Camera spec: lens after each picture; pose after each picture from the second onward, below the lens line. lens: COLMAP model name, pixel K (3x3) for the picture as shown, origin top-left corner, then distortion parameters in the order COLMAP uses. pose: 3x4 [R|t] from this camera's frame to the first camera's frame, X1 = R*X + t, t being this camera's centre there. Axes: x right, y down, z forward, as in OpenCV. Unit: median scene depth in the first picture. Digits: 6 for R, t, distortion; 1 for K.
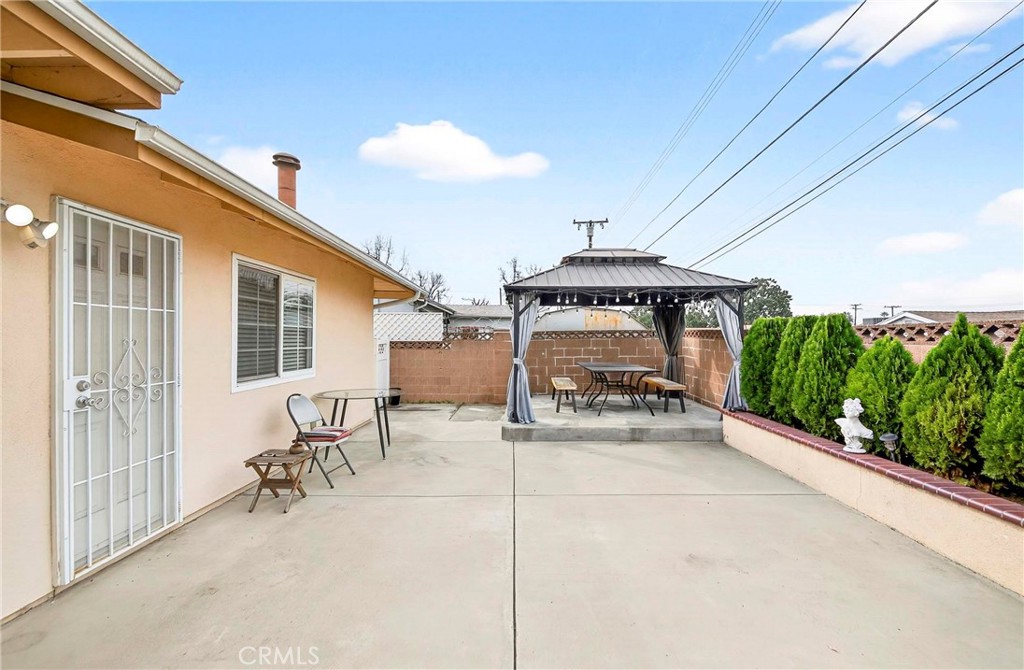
lens RADIAL K [[424.4, 0, 512.0], [0, 424.4, 335.0], [0, 0, 1]] dist [0.002121, -0.000039]
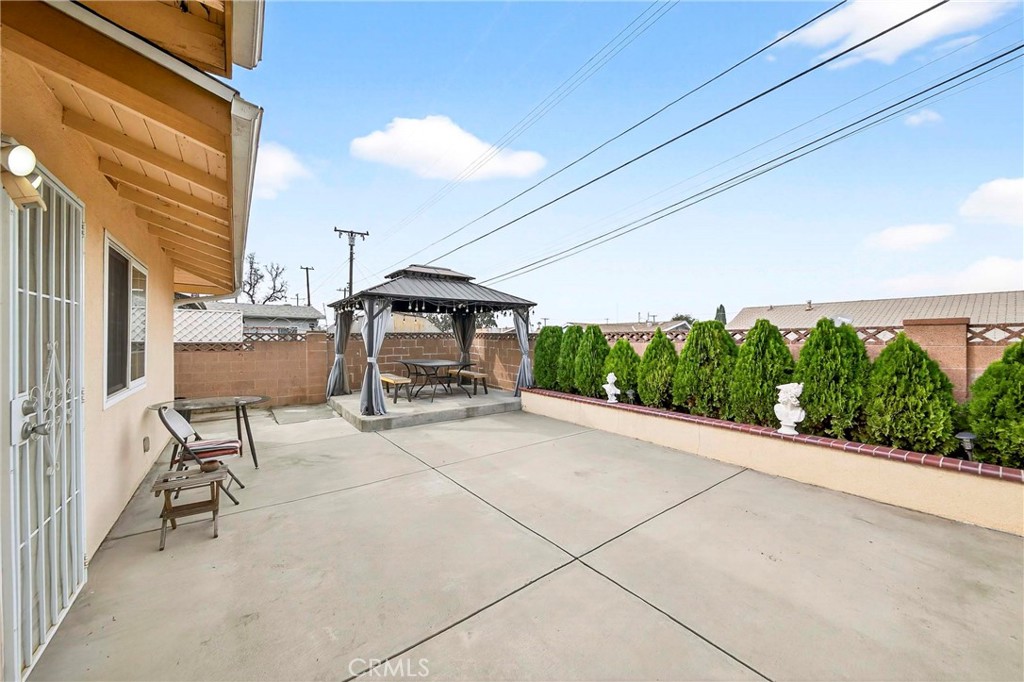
lens RADIAL K [[368.5, 0, 510.6], [0, 368.5, 337.0], [0, 0, 1]] dist [-0.001602, -0.000182]
pose [[0.794704, 0.003665, 0.606986, -0.309081], [-0.004801, 0.999988, 0.000247, -0.000633], [-0.606978, -0.003110, 0.794713, 0.013996]]
